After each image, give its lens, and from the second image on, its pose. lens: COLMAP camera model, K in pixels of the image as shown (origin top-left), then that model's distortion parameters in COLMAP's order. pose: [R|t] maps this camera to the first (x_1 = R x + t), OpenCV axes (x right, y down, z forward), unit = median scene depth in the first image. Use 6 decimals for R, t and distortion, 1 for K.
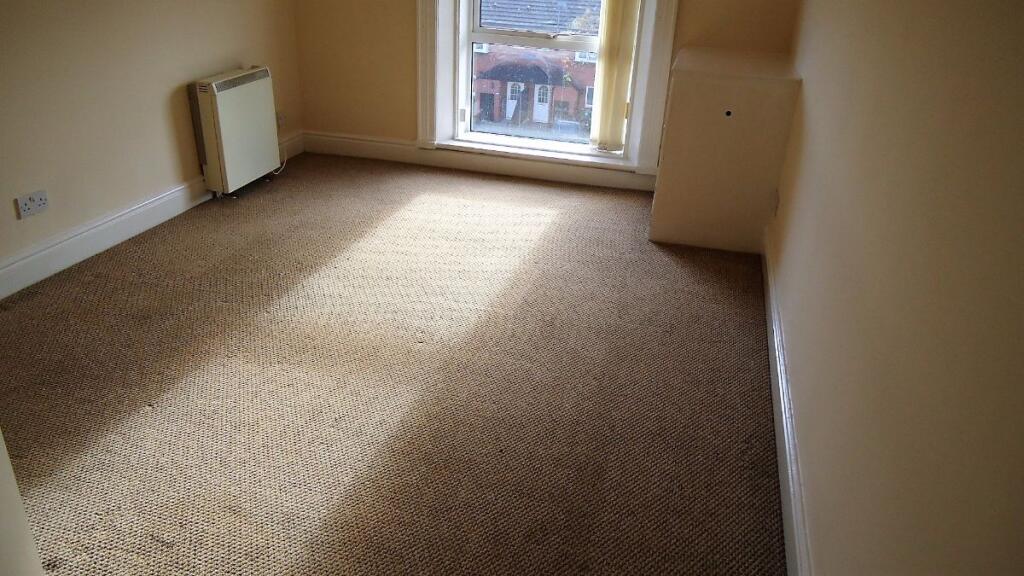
lens RADIAL K [[734.9, 0, 513.4], [0, 734.9, 290.4], [0, 0, 1]] dist [-0.013956, -0.014412]
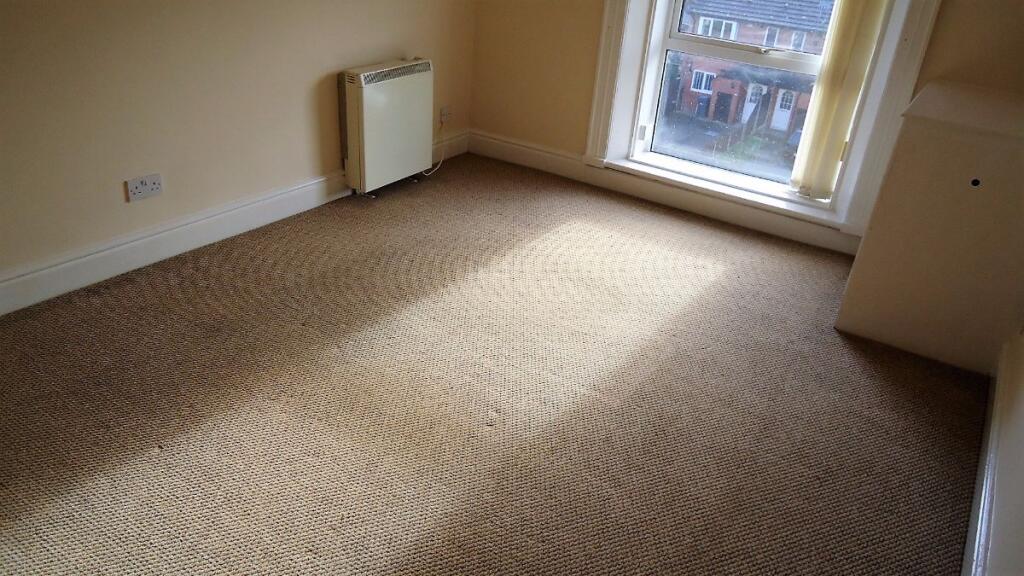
lens RADIAL K [[734.9, 0, 509.1], [0, 734.9, 291.0], [0, 0, 1]] dist [-0.013956, -0.014412]
pose [[0.945904, 0.168515, -0.277250, 0.065424], [-0.164342, 0.985656, 0.038400, -0.076316], [0.279744, 0.009241, 0.960030, 0.158600]]
